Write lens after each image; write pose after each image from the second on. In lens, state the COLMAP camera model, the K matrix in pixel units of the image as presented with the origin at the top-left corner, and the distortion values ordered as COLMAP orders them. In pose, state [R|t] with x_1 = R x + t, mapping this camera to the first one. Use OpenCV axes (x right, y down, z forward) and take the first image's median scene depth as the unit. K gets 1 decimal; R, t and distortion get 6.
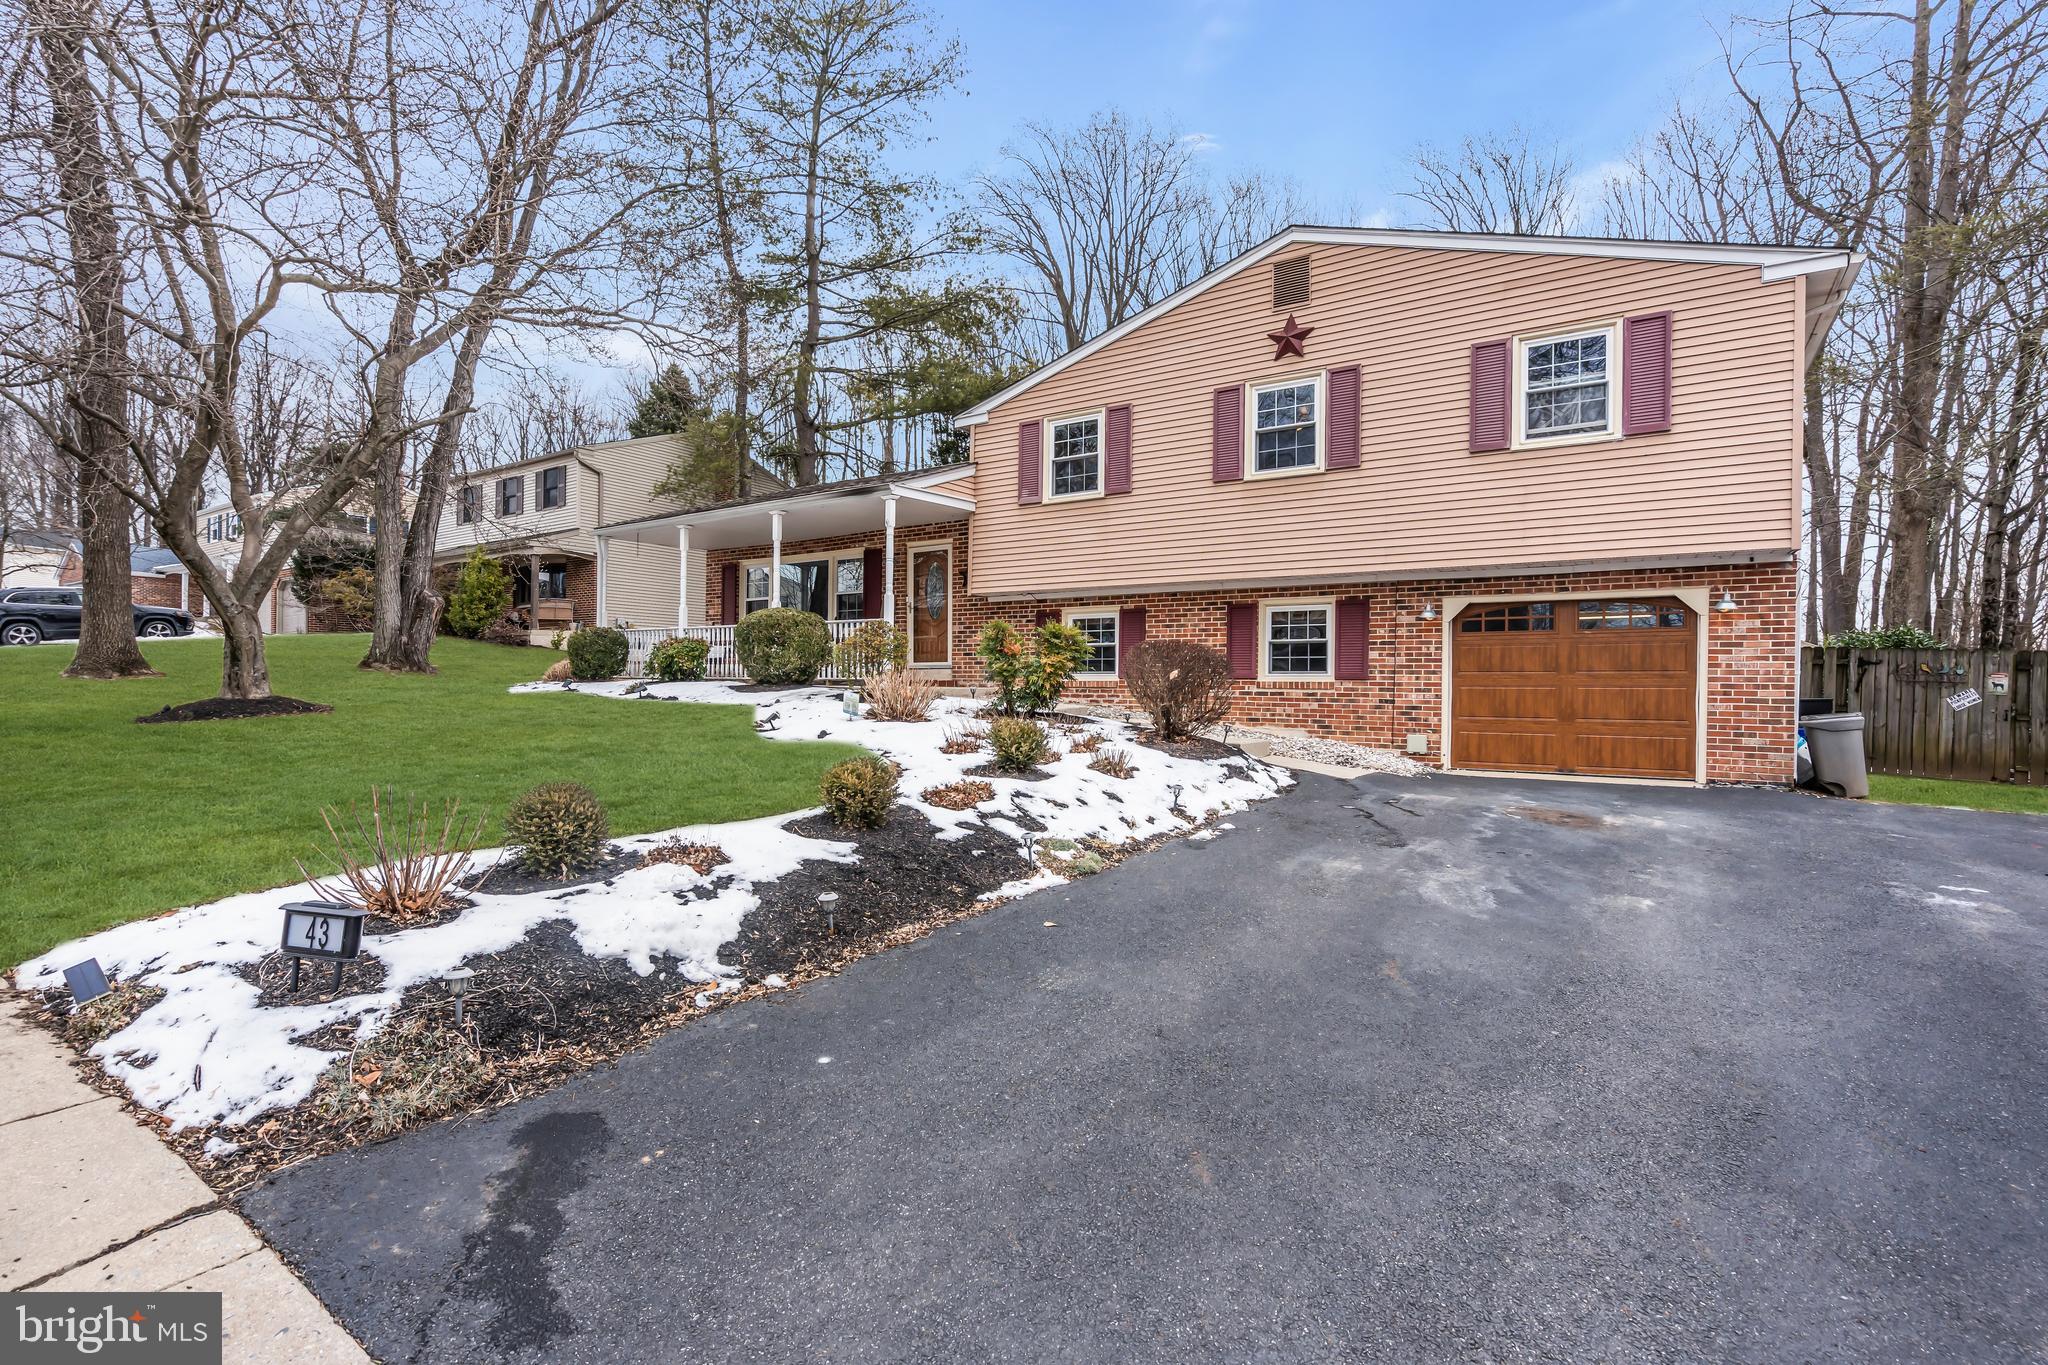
lens RADIAL K [[932.9, 0, 1022.5], [0, 932.9, 687.5], [0, 0, 1]] dist [-0.002337, 0.000062]
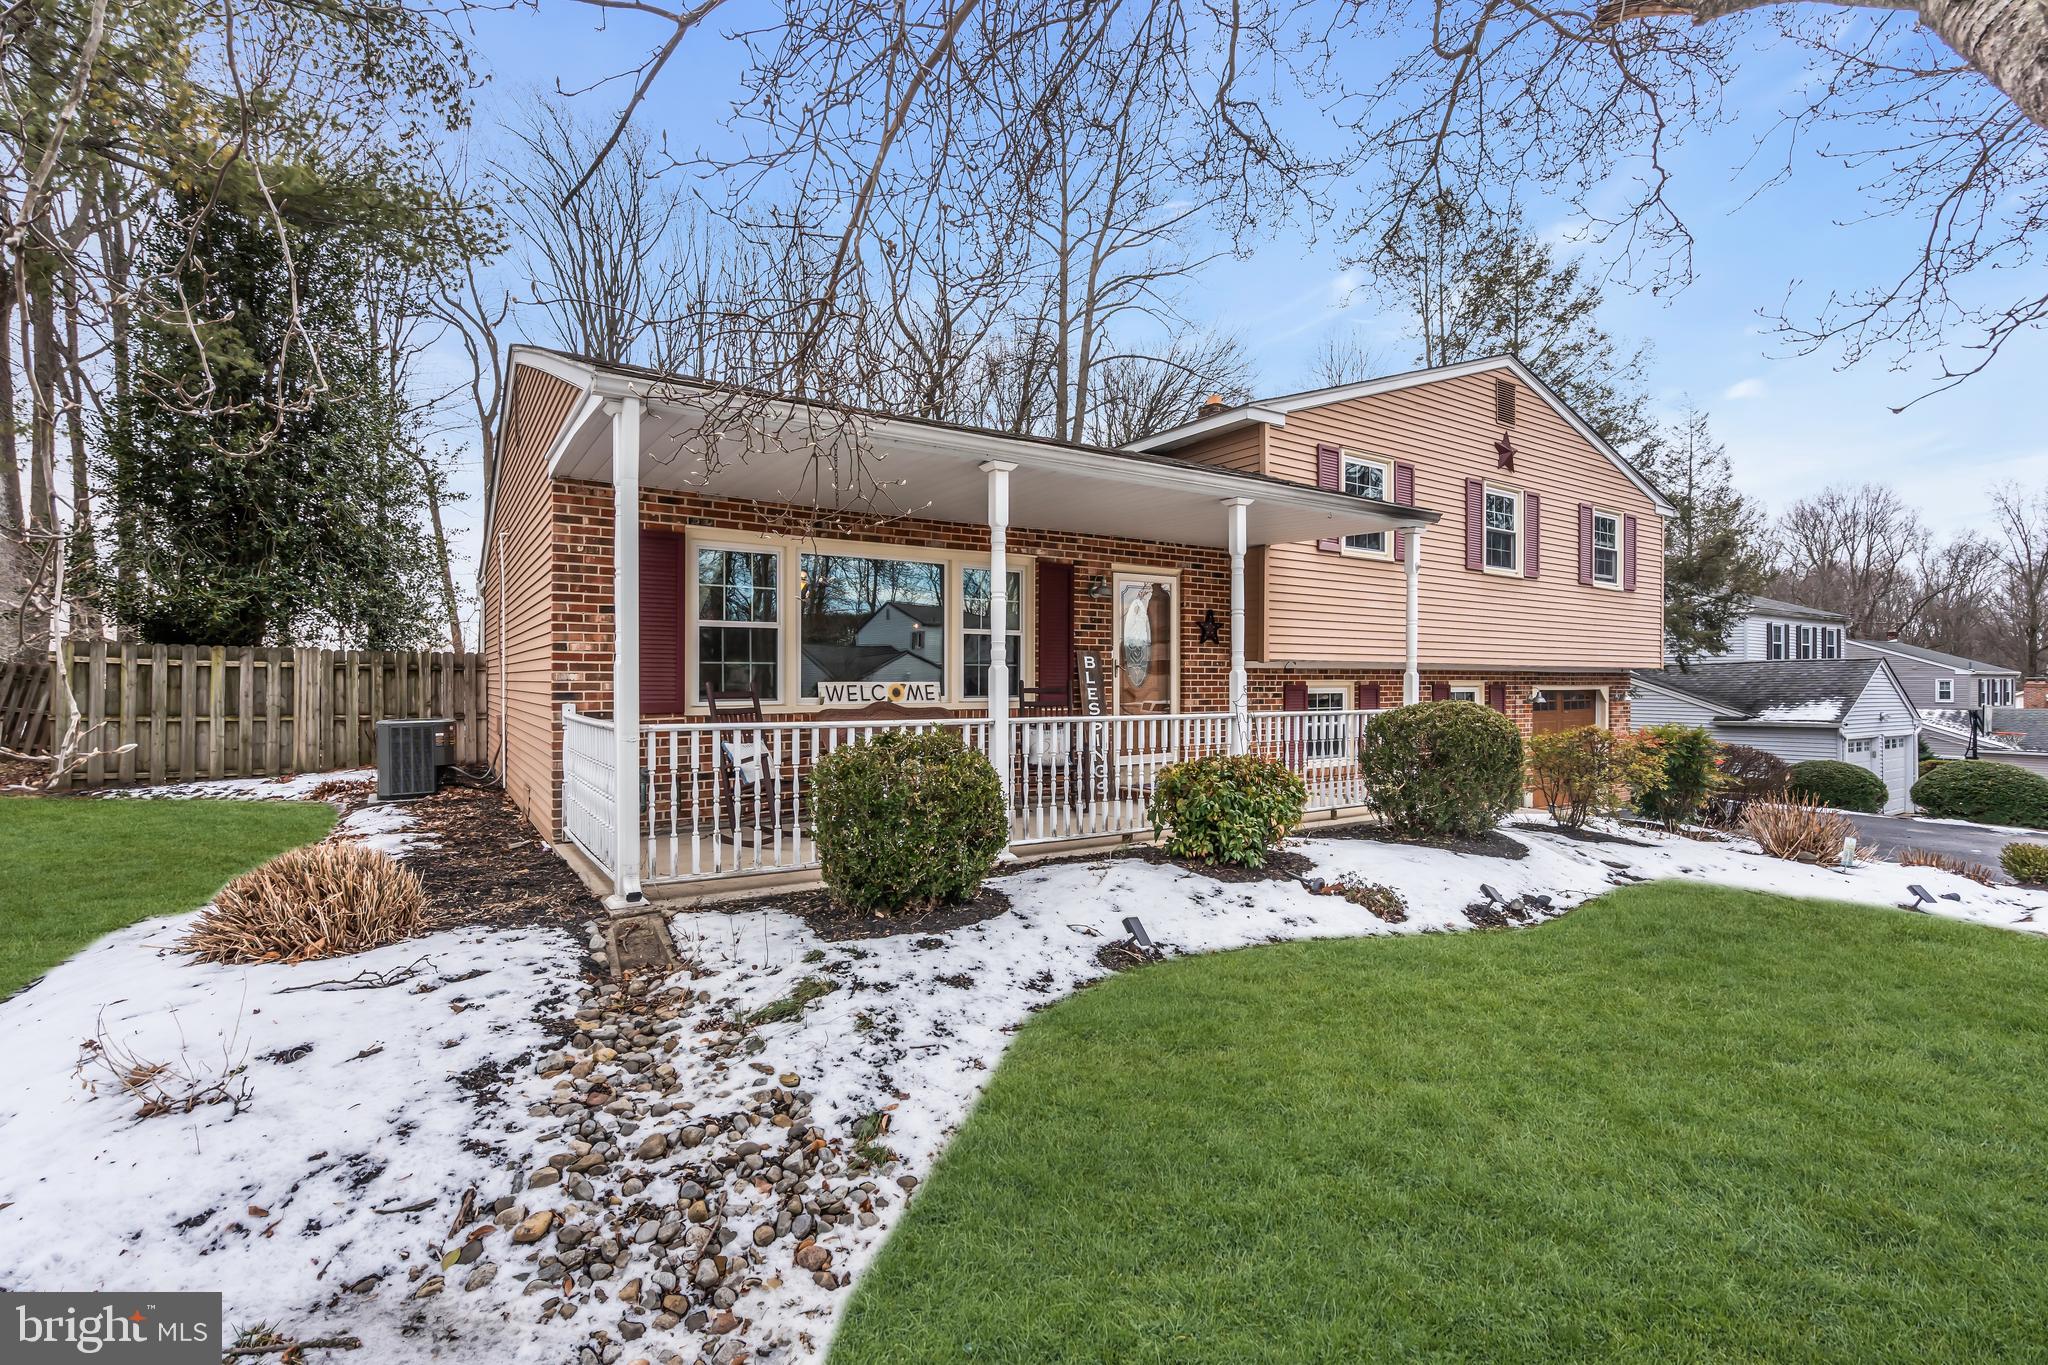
lens RADIAL K [[932.9, 0, 1023.7], [0, 932.9, 683.7], [0, 0, 1]] dist [-0.002337, 0.000062]
pose [[0.390465, -0.007583, 0.920587, -1.013311], [0.005366, 0.999968, 0.005961, -0.112110], [-0.920602, 0.002612, 0.390493, 1.146059]]
